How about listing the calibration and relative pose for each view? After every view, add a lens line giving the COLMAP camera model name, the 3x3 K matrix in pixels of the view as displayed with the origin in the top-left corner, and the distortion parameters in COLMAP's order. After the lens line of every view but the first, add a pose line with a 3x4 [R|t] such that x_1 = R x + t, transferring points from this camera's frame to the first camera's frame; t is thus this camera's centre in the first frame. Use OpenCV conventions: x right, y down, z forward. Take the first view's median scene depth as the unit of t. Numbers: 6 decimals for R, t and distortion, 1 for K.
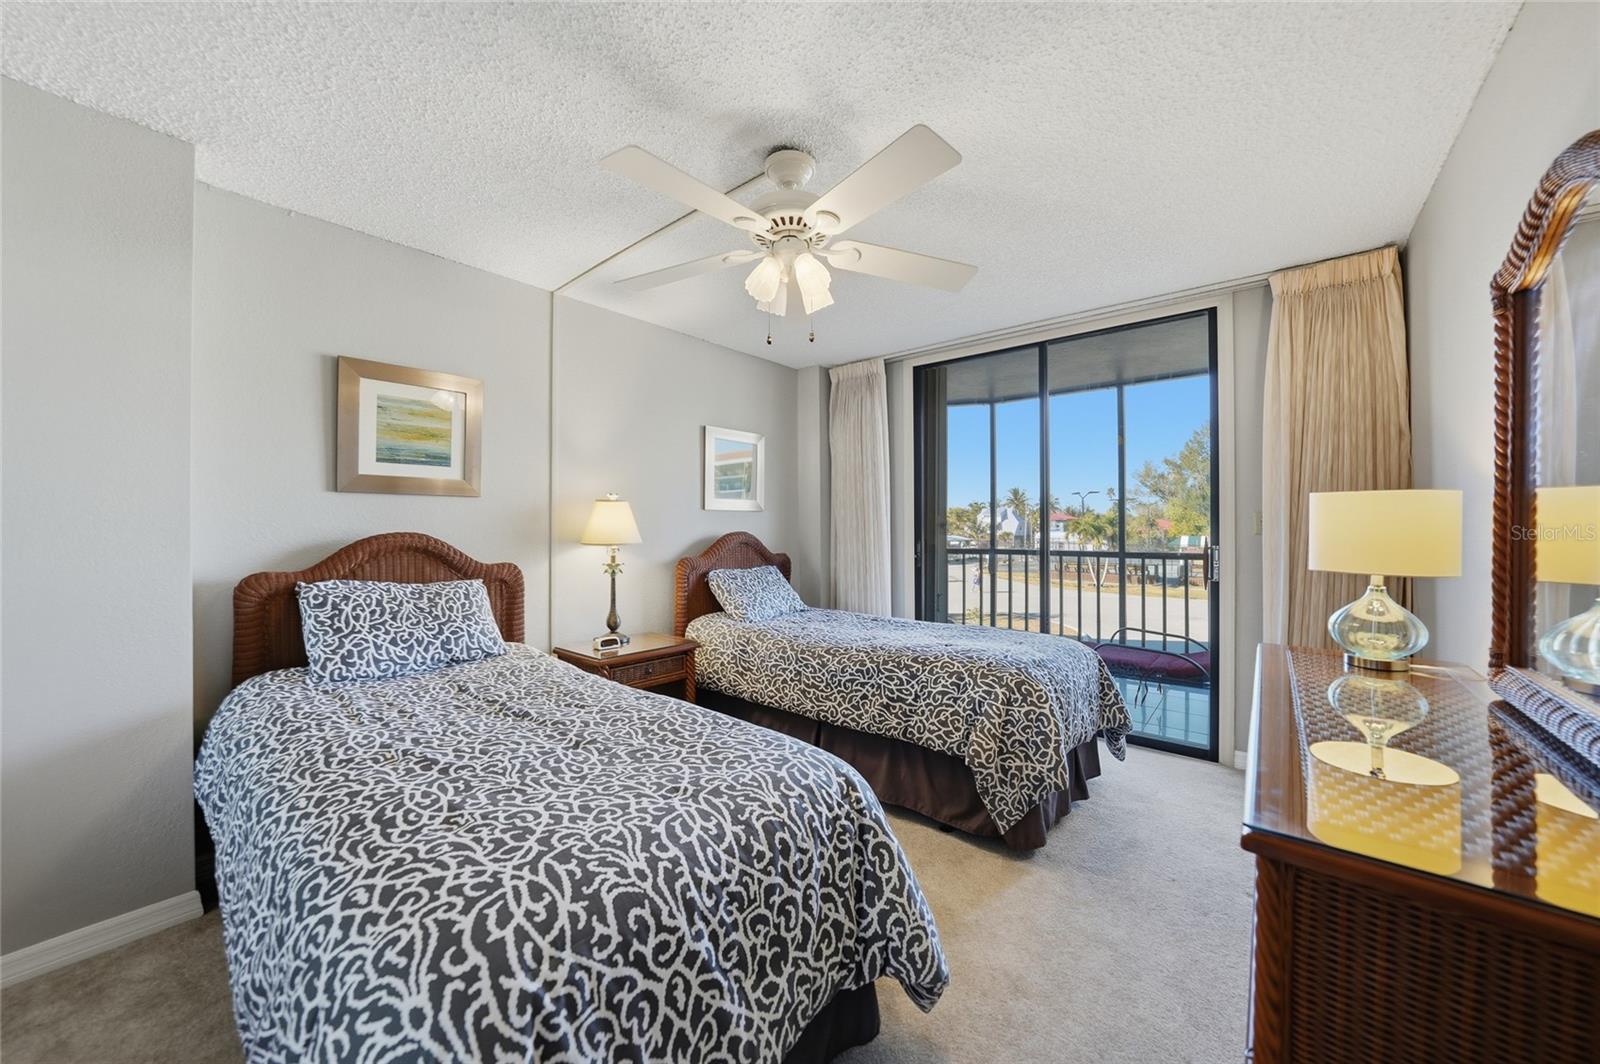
lens RADIAL K [[563.7, 0, 805.7], [0, 563.7, 526.8], [0, 0, 1]] dist [-0.032148, 0.005090]
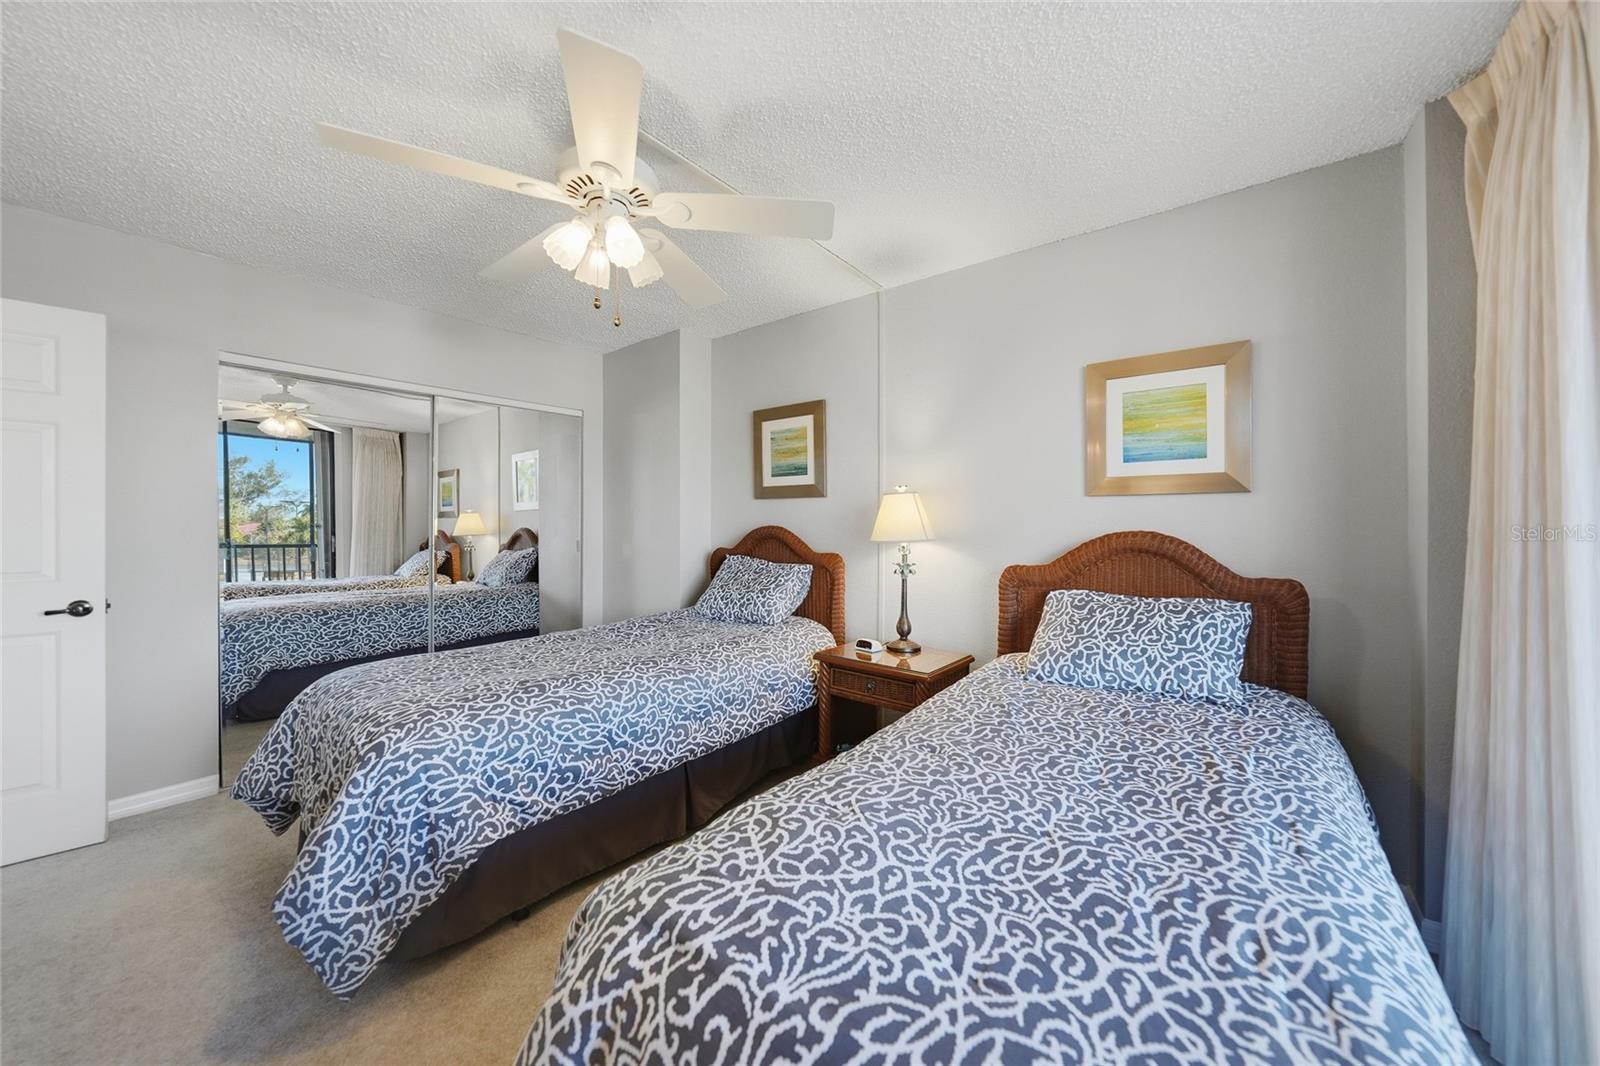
lens RADIAL K [[563.7, 0, 806.0], [0, 563.7, 528.8], [0, 0, 1]] dist [-0.032148, 0.005090]
pose [[-0.041202, 0.002251, -0.999148, 0.452274], [-0.002100, 0.999995, 0.002339, -0.007459], [0.999149, 0.002195, -0.041197, 1.112615]]
